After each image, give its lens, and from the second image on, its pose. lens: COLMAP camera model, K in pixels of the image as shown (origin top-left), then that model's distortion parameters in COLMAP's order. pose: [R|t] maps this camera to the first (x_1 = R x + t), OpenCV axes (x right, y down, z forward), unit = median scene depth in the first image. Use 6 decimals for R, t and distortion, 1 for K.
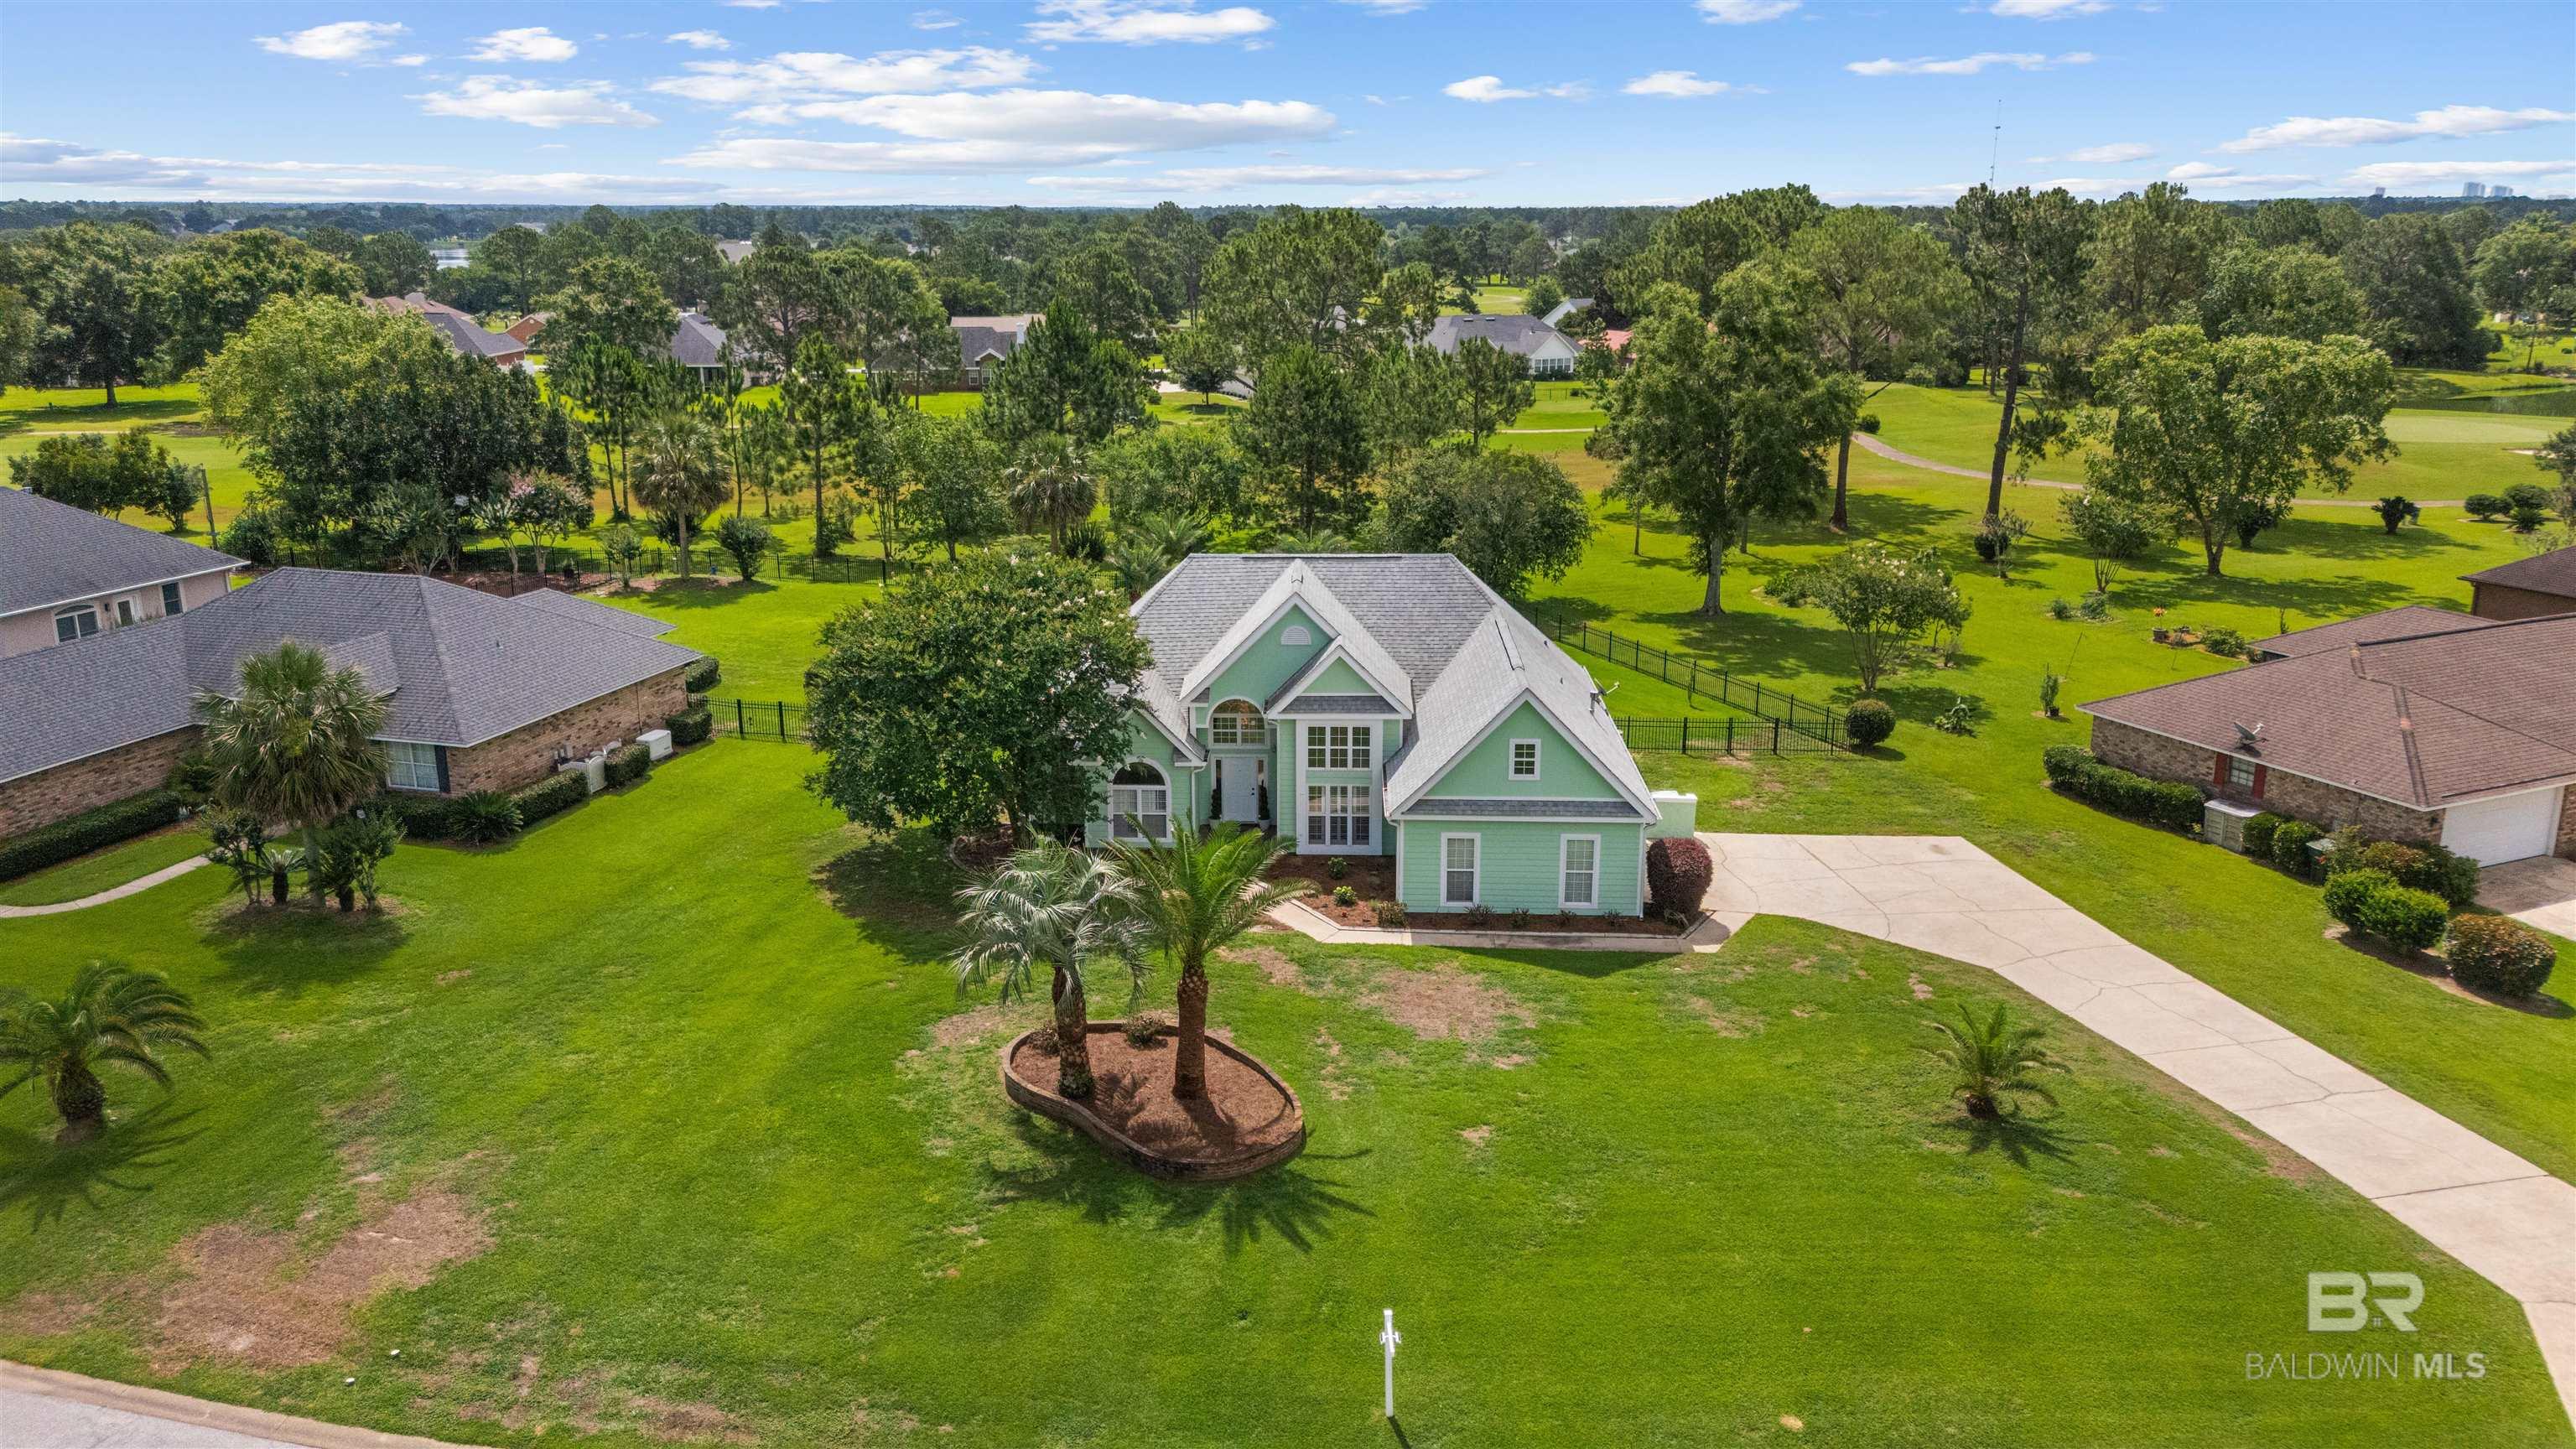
lens RADIAL K [[1899.2, 0, 1287.2], [0, 1899.2, 720.1], [0, 0, 1]] dist [0.062000, -0.062272]
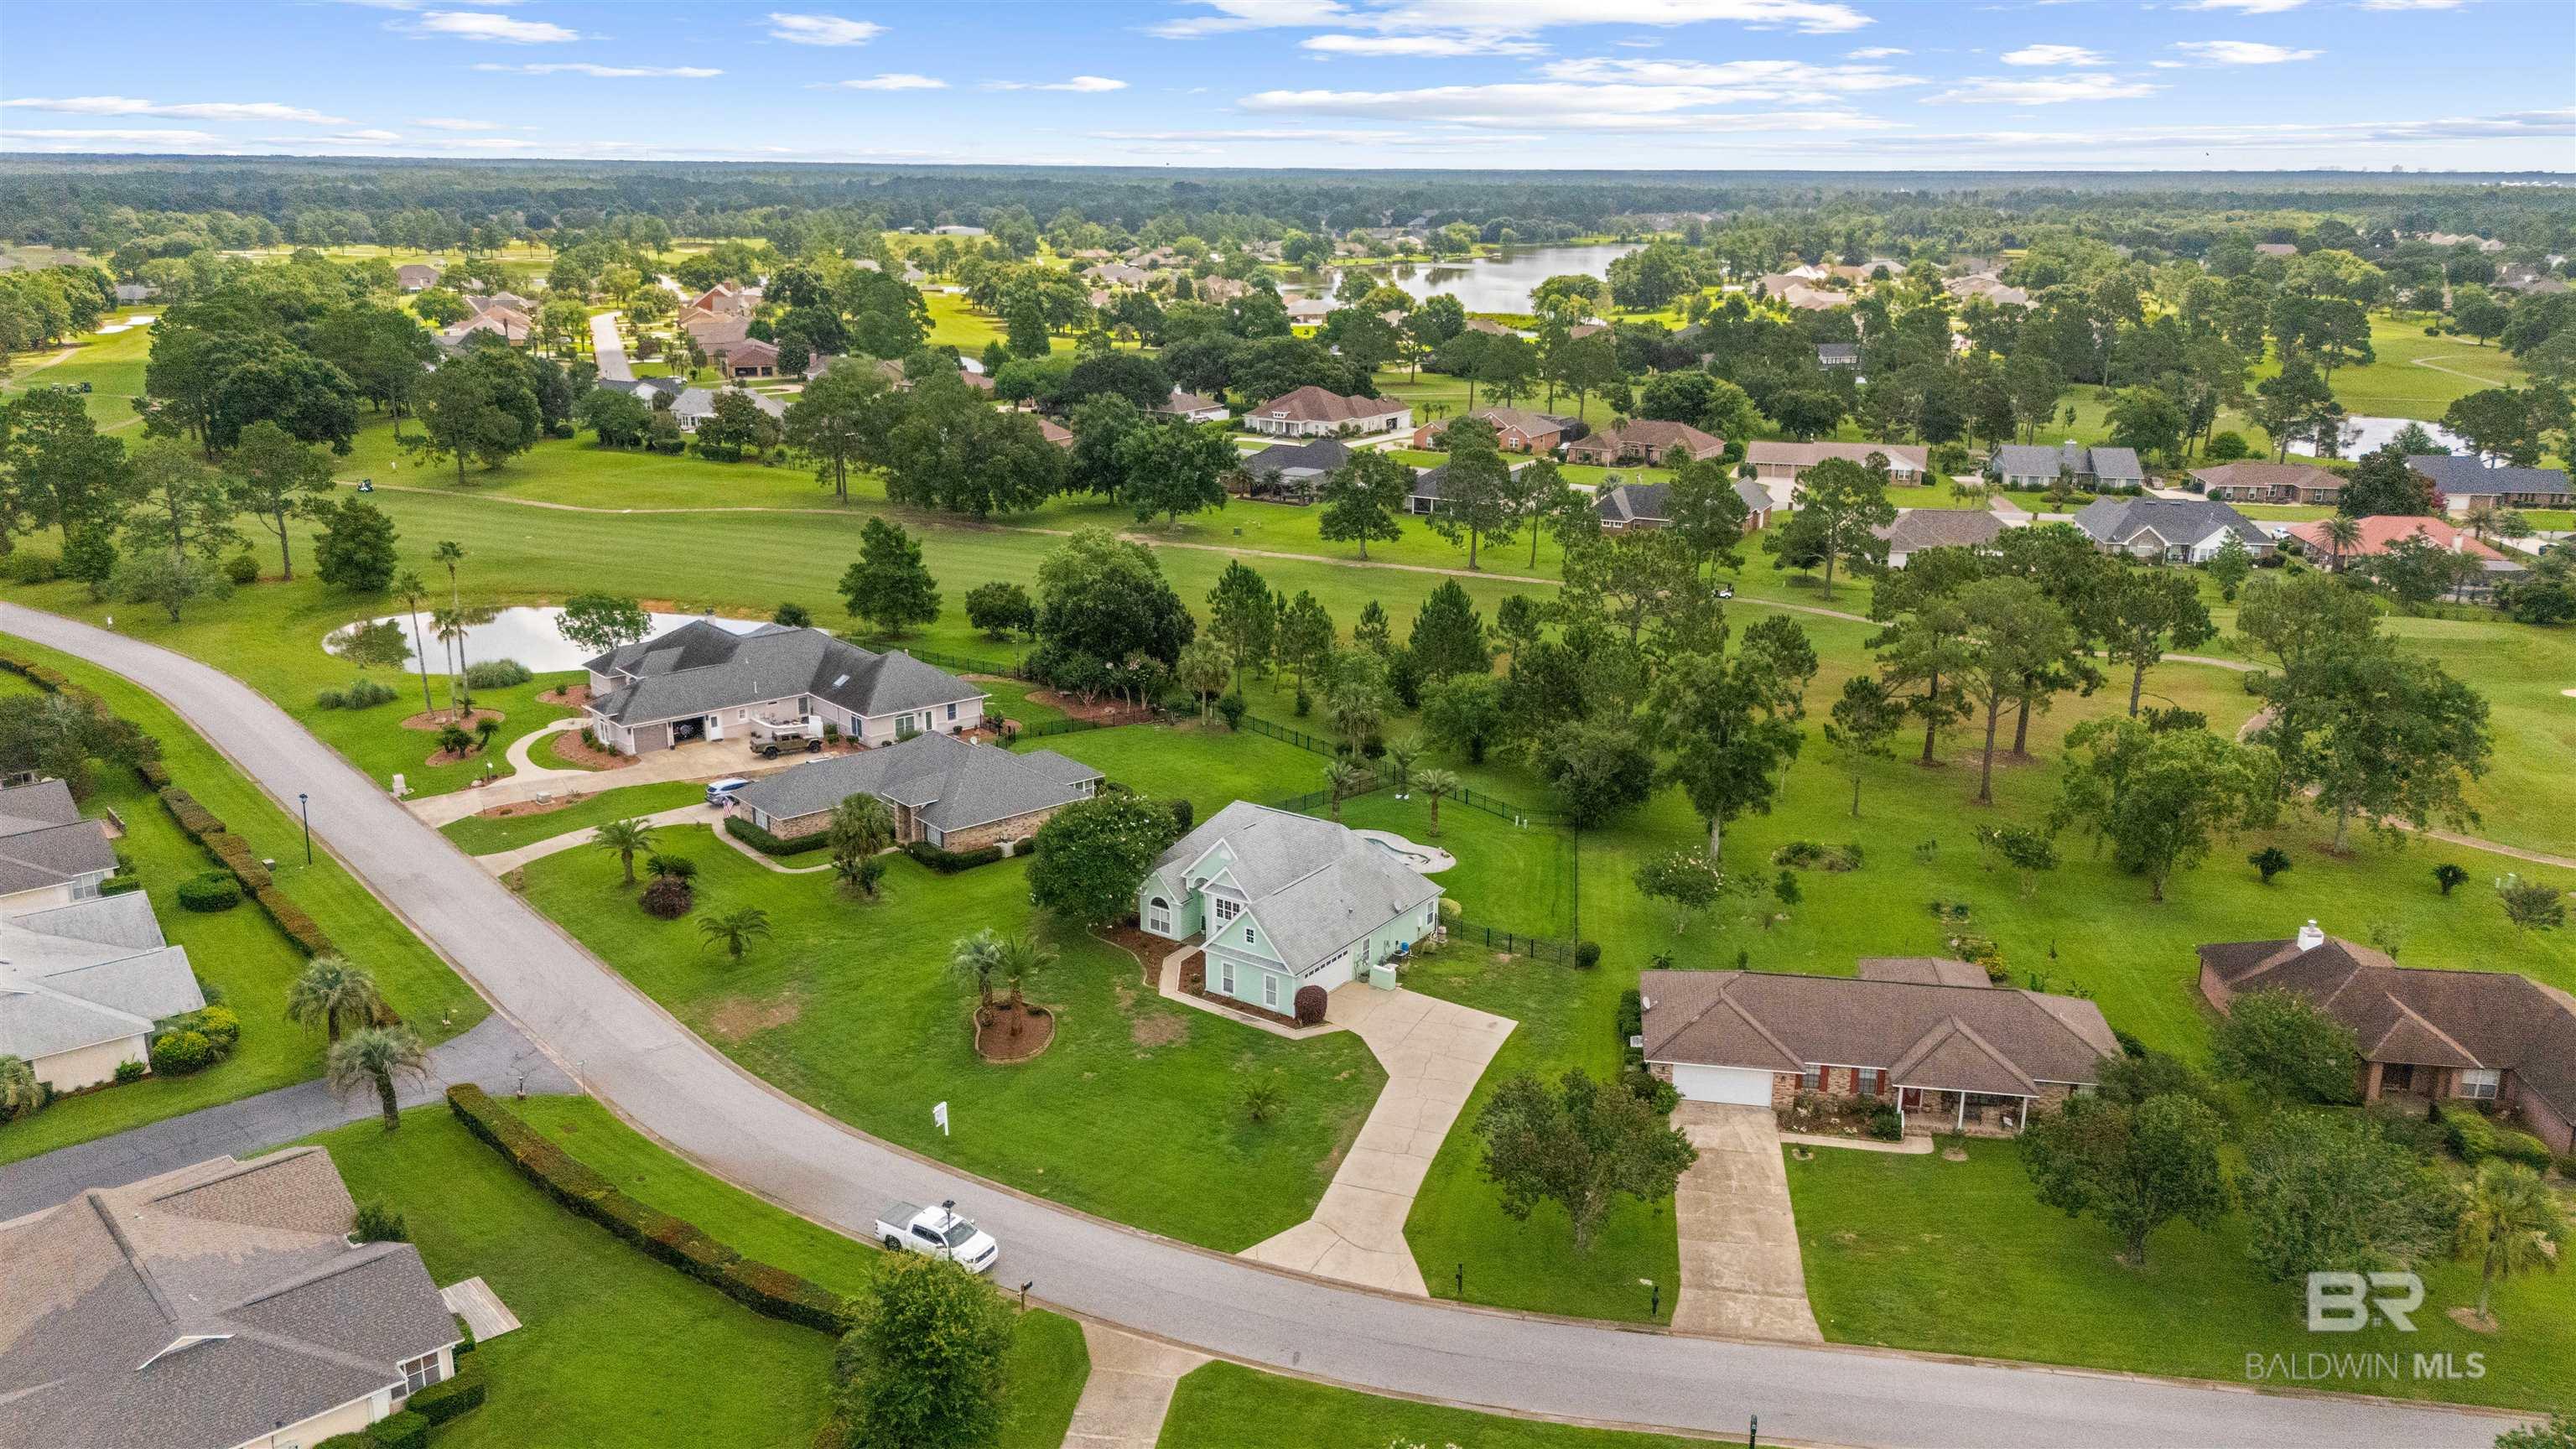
lens RADIAL K [[1899.2, 0, 1289.2], [0, 1899.2, 716.7], [0, 0, 1]] dist [0.062000, -0.062272]
pose [[0.837767, 0.155842, -0.523316, 1.174711], [-0.148405, 0.987315, 0.056440, -0.333636], [0.525473, 0.030379, 0.850268, -0.810530]]
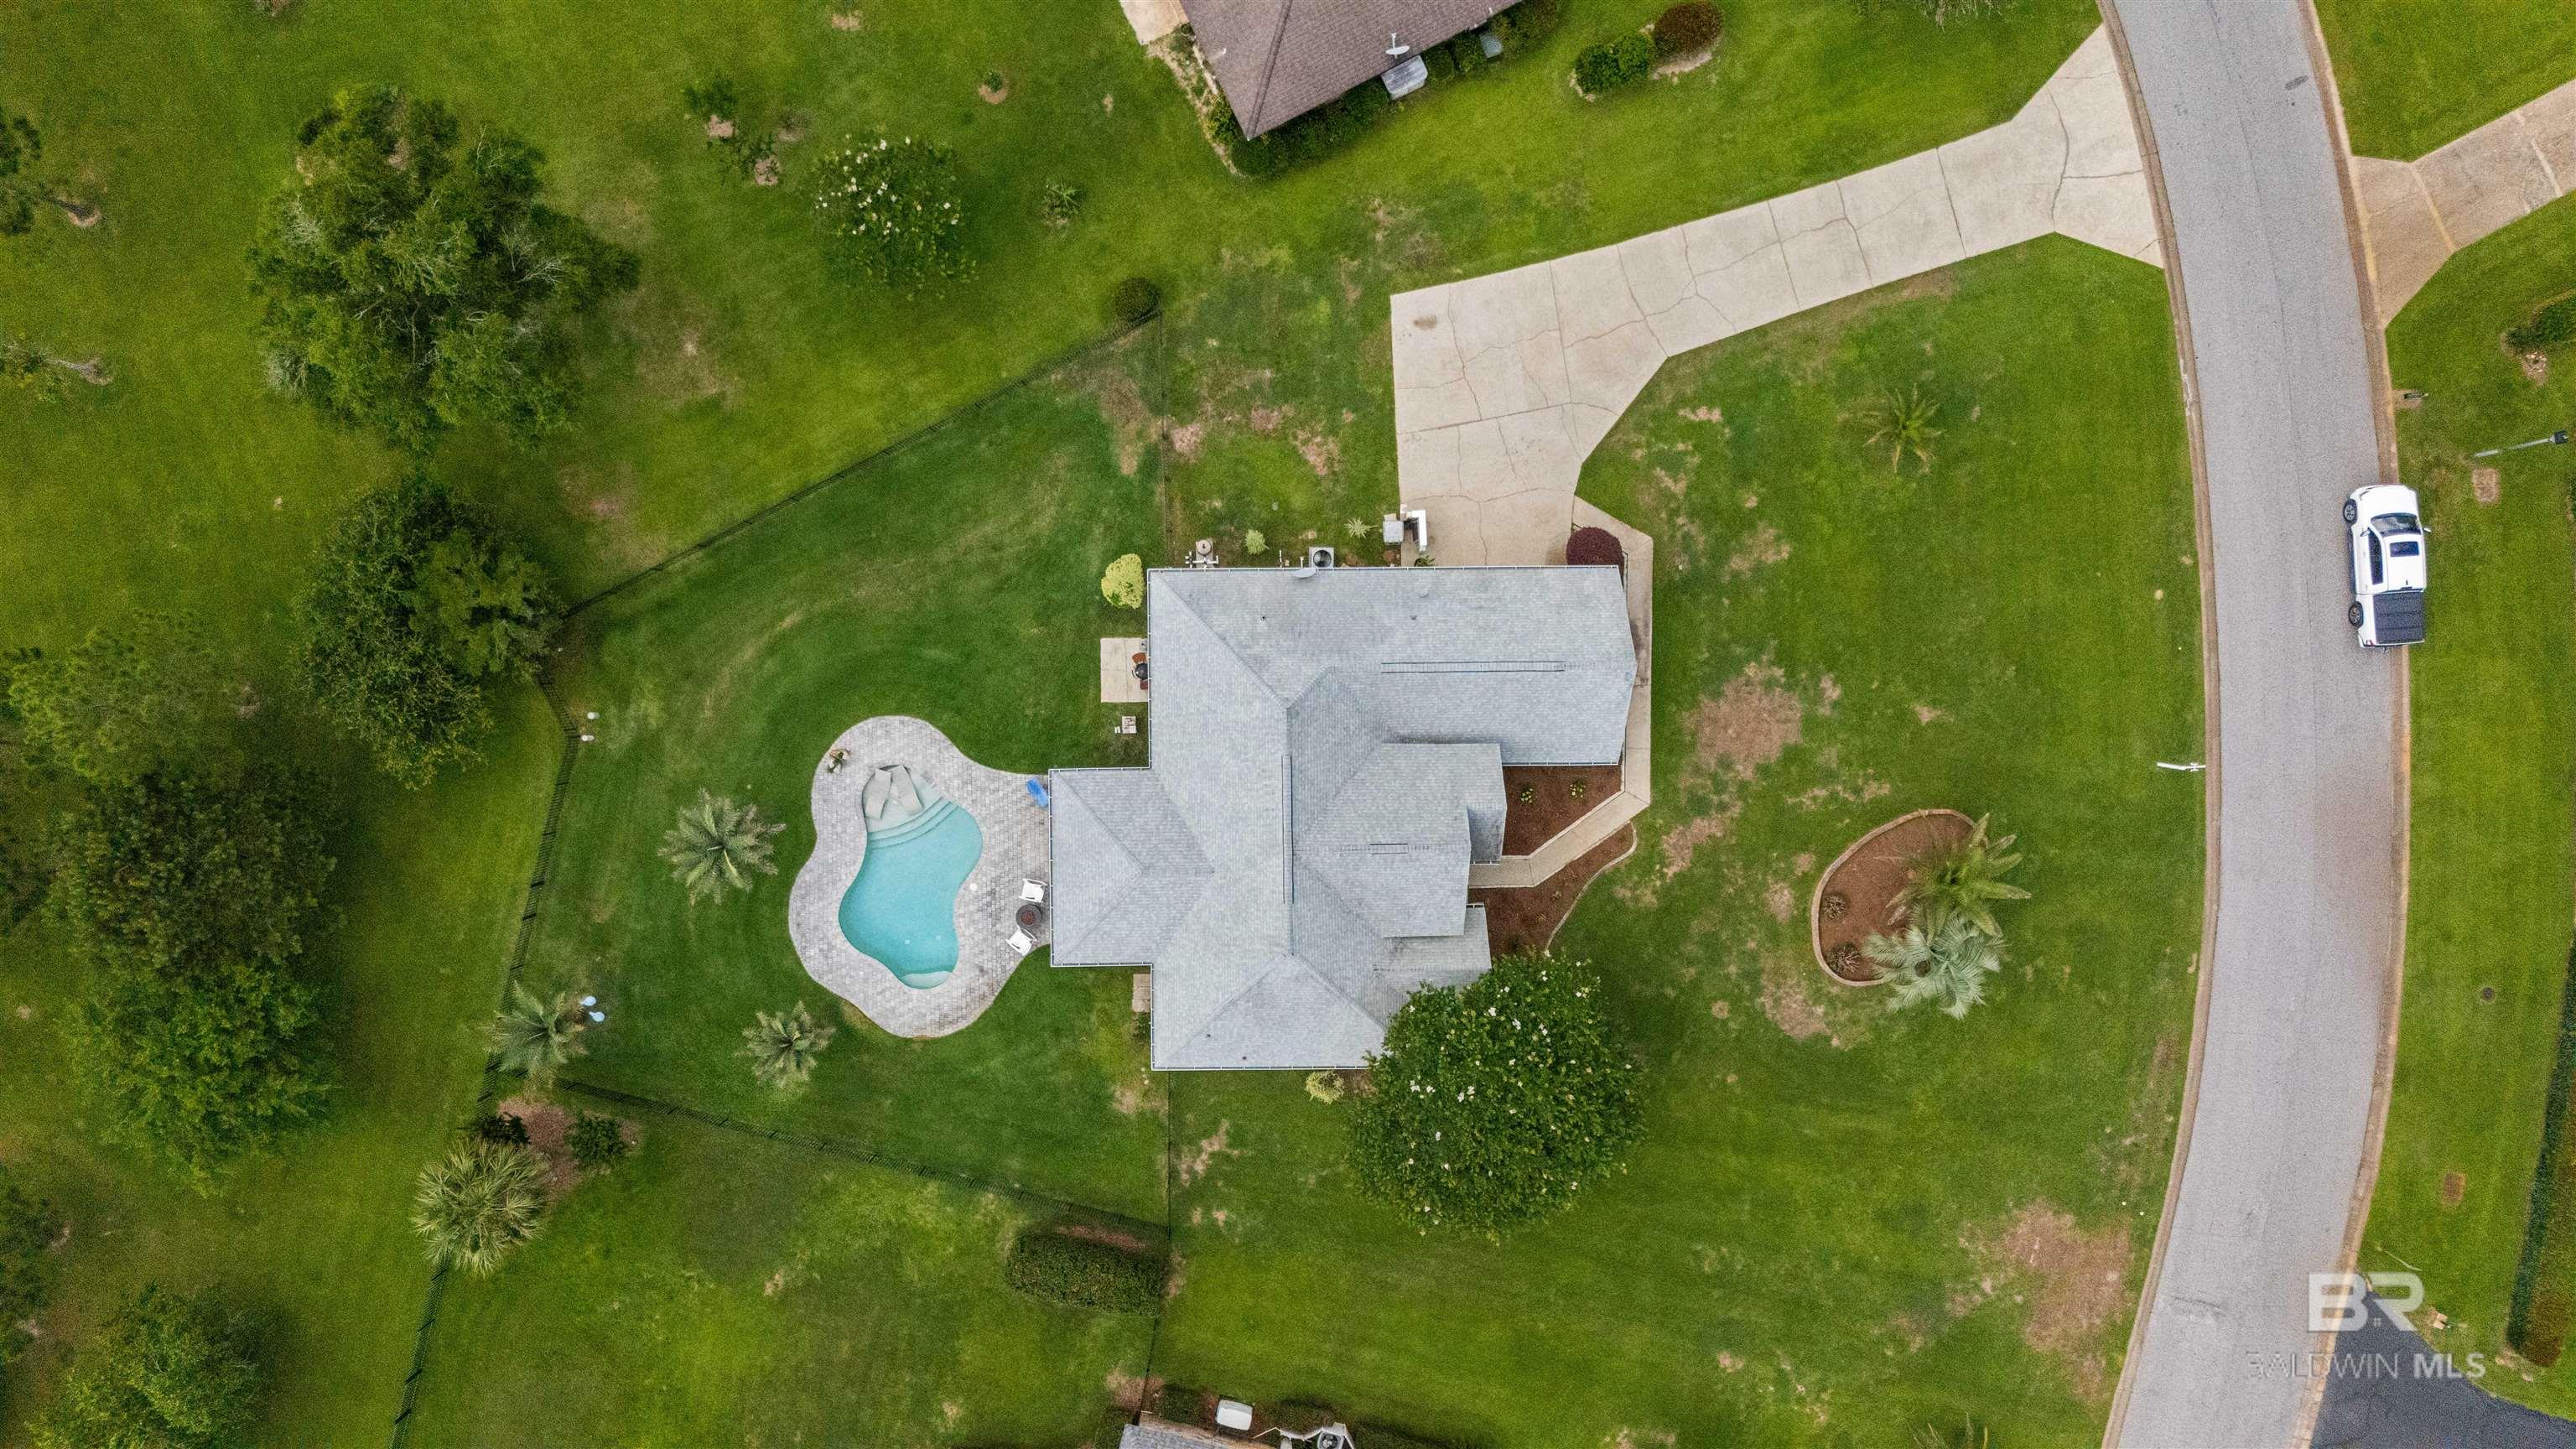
lens RADIAL K [[1899.2, 0, 1292.1], [0, 1899.2, 734.0], [0, 0, 1]] dist [0.062000, -0.062272]
pose [[-0.040090, -0.998595, -0.034654, 0.119098], [0.256667, -0.043810, 0.965506, -1.219163], [-0.965668, 0.029812, 0.258063, 0.789880]]
